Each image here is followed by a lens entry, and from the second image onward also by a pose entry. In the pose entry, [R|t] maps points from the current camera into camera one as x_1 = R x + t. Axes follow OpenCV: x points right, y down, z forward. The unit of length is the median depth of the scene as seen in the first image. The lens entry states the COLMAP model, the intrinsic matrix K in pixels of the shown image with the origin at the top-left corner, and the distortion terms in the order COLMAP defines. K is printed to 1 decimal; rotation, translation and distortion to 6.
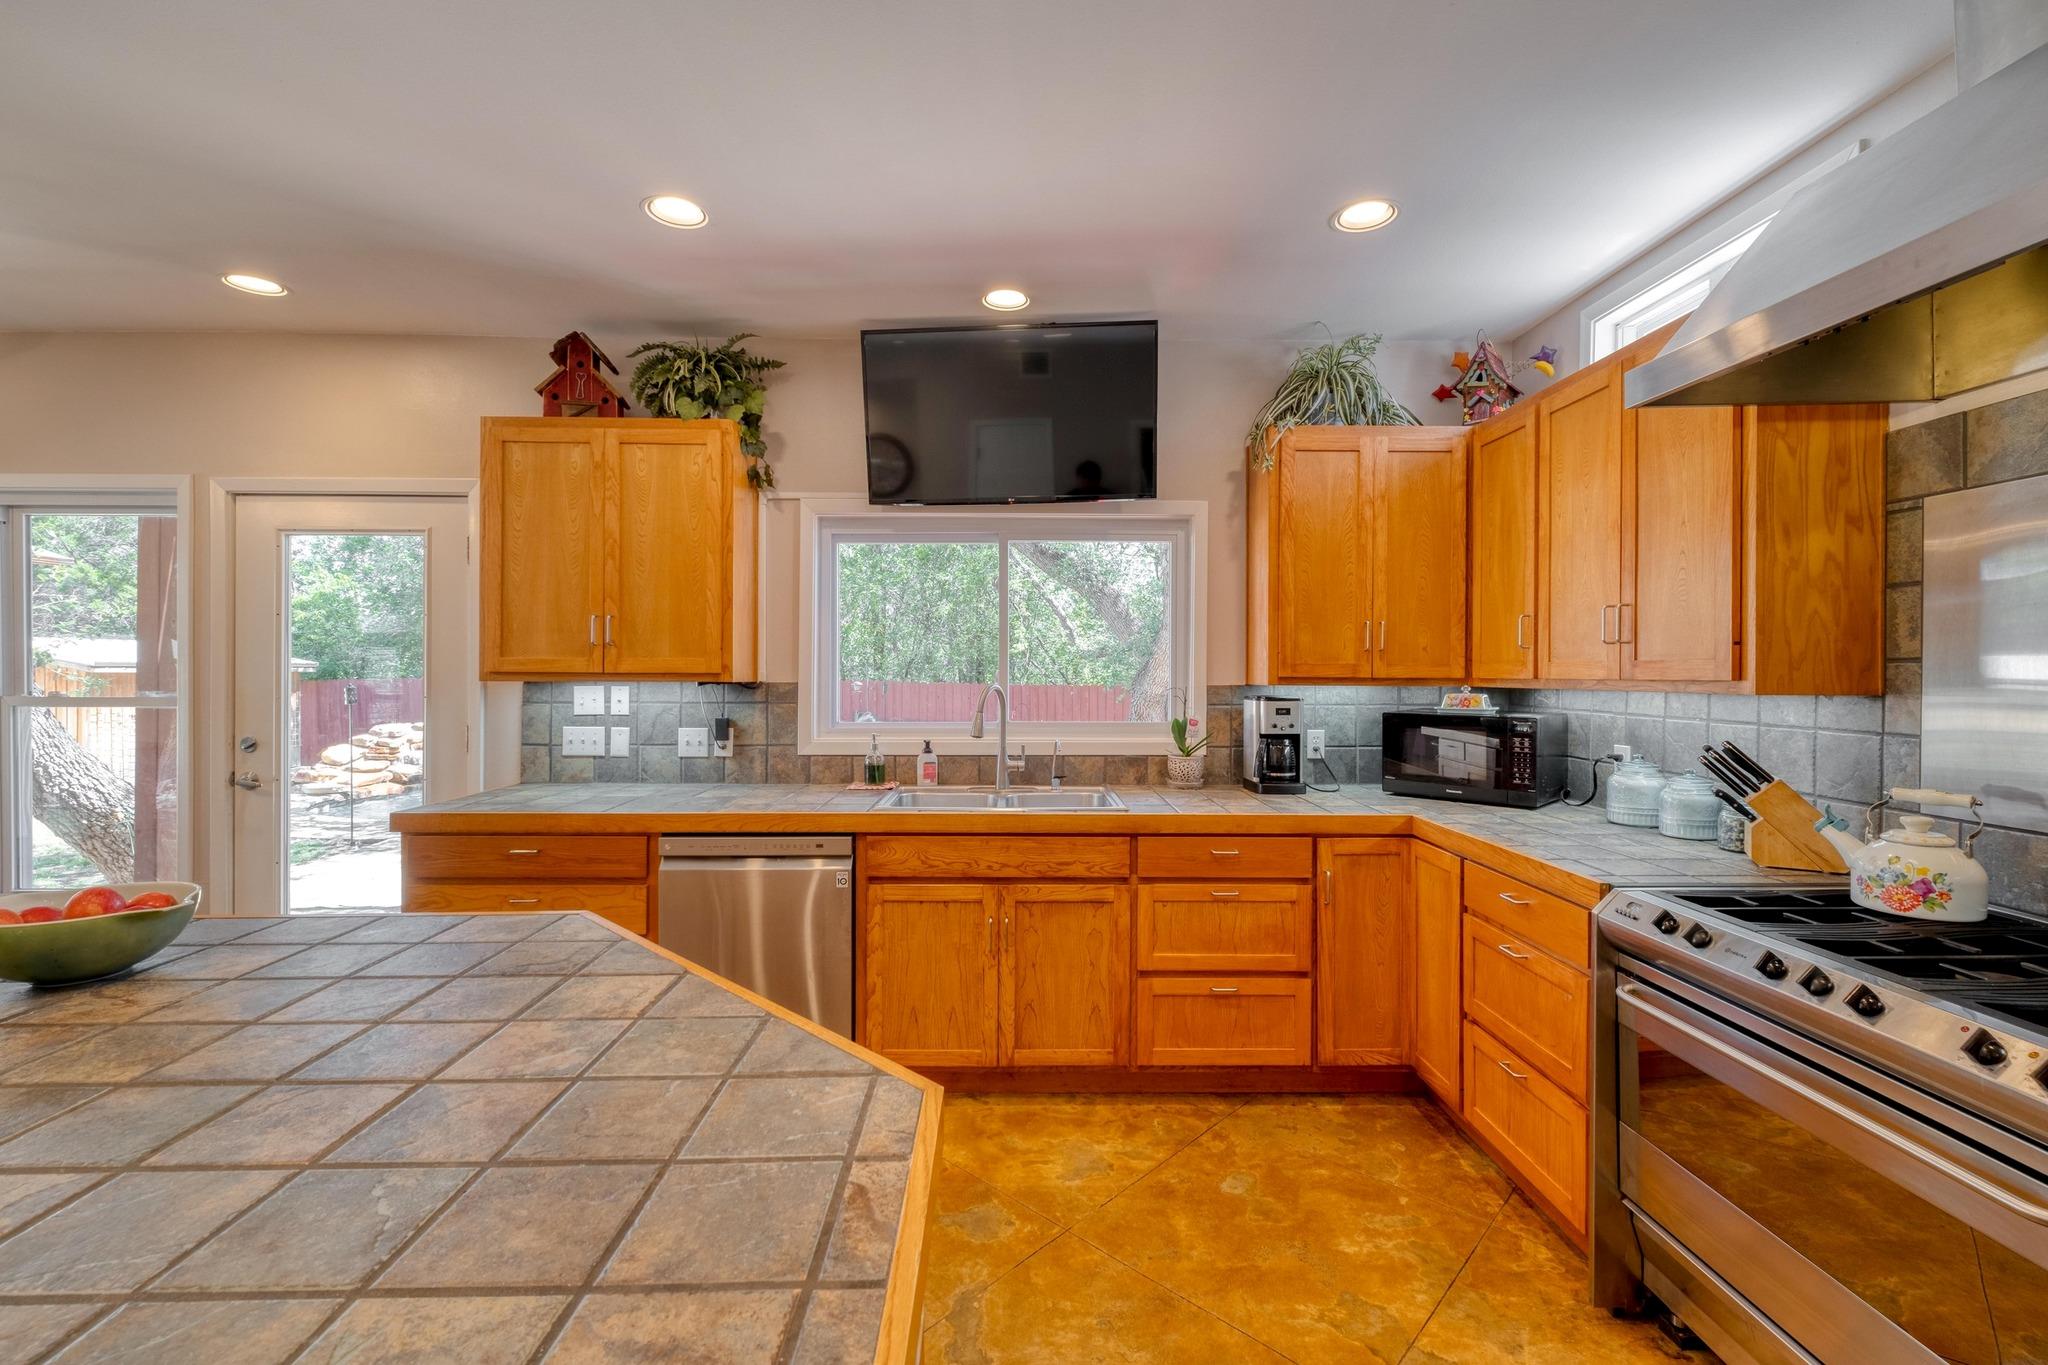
lens RADIAL K [[889.4, 0, 1031.4], [0, 889.4, 673.8], [0, 0, 1]] dist [-0.001201, -0.000309]
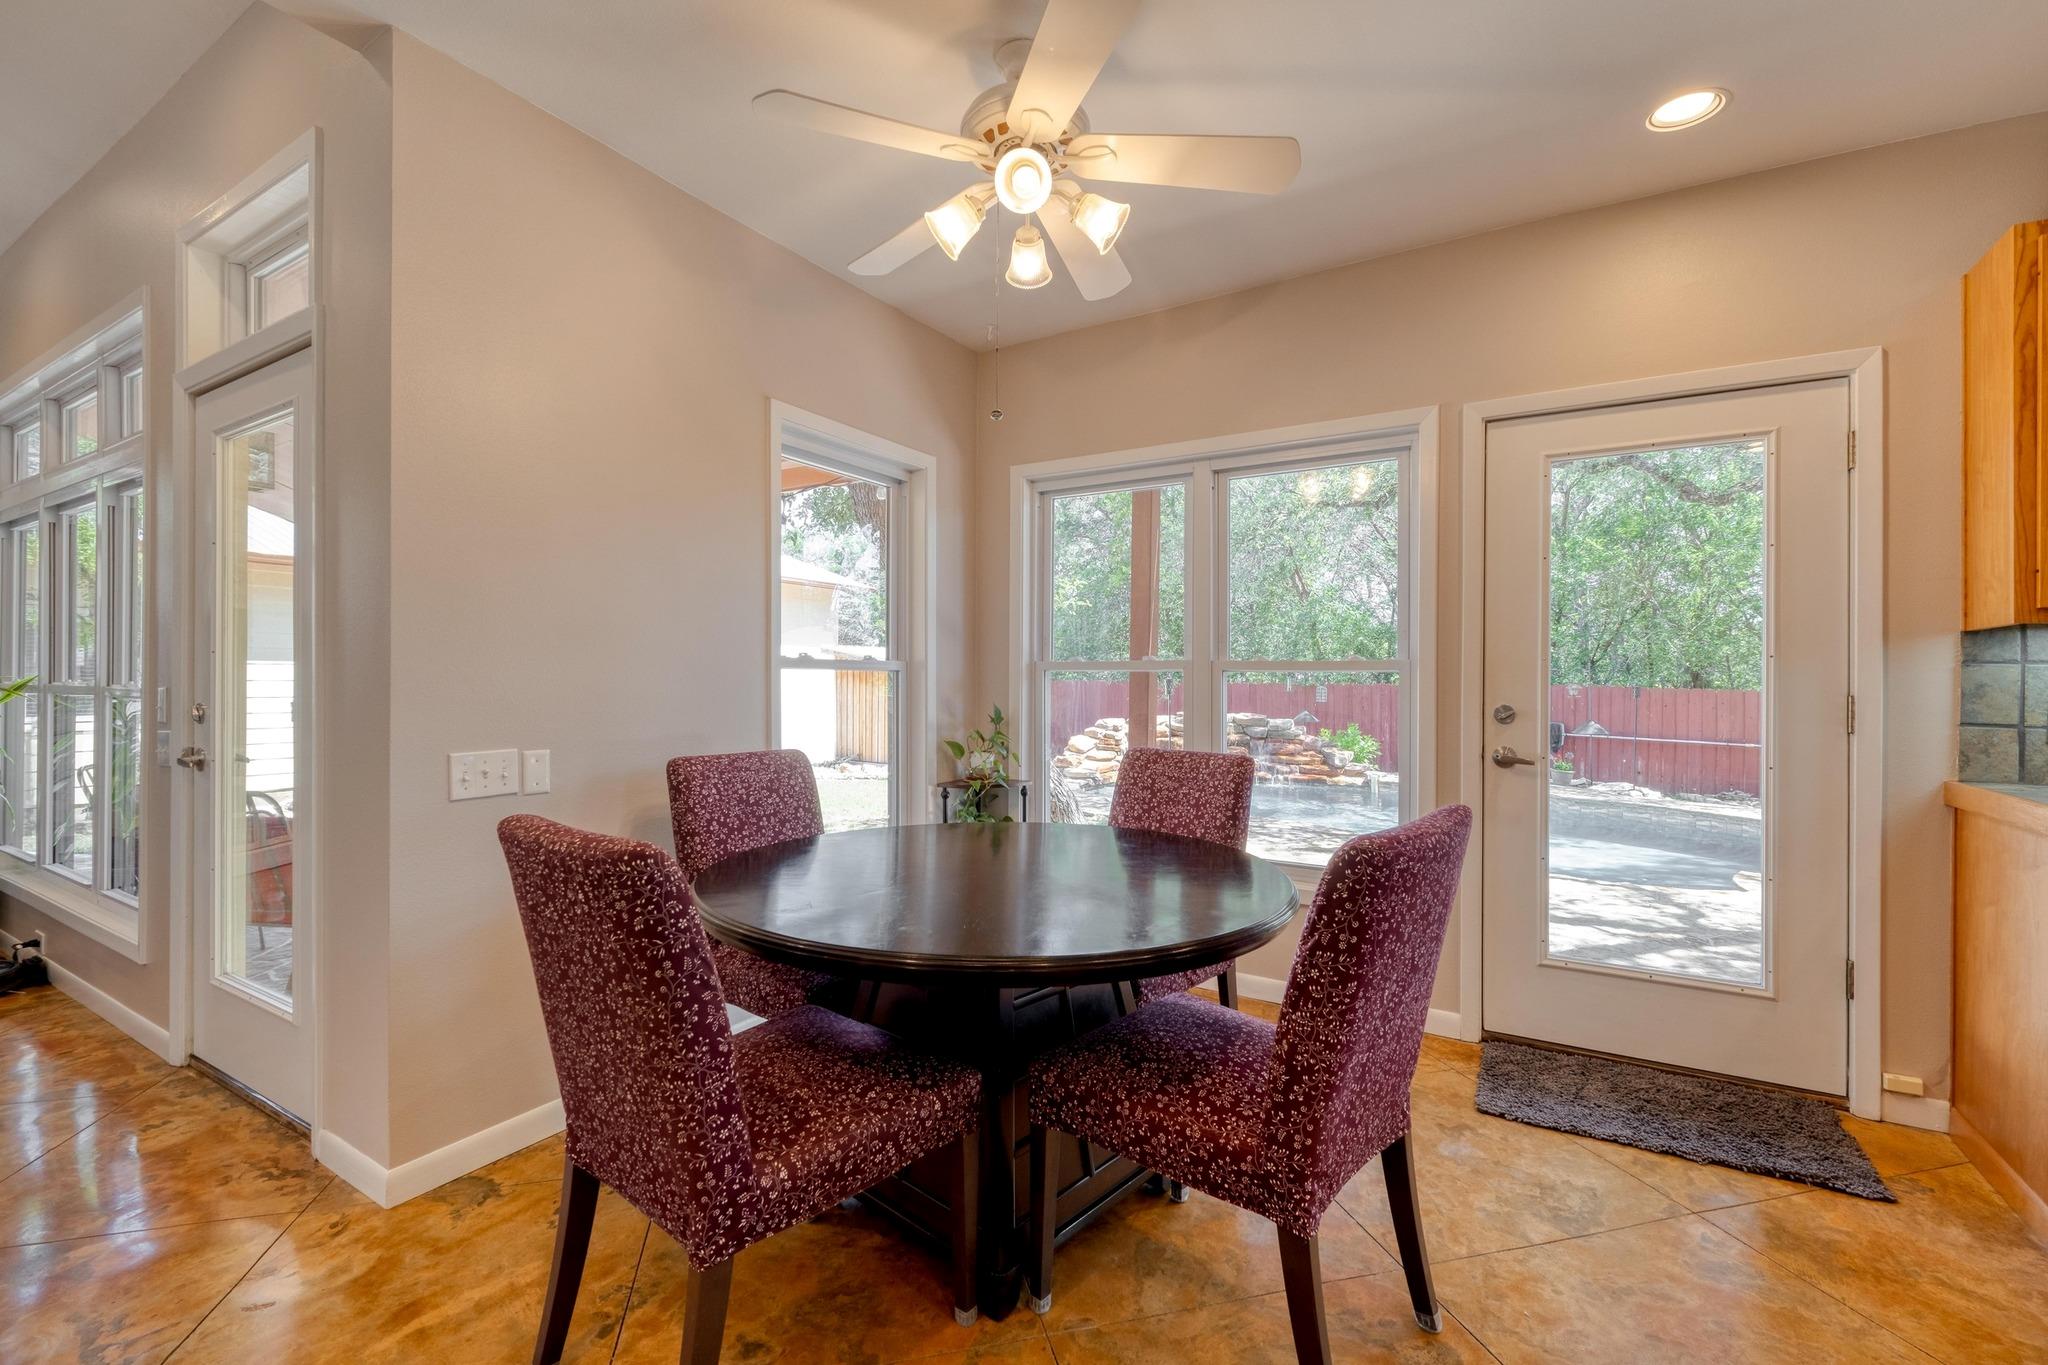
lens RADIAL K [[889.4, 0, 1031.4], [0, 889.4, 673.8], [0, 0, 1]] dist [-0.001201, -0.000309]
pose [[0.839968, -0.000918, -0.542635, -0.793769], [-0.005622, 0.999930, -0.010393, 0.051455], [0.542607, 0.011781, 0.839904, 0.046204]]
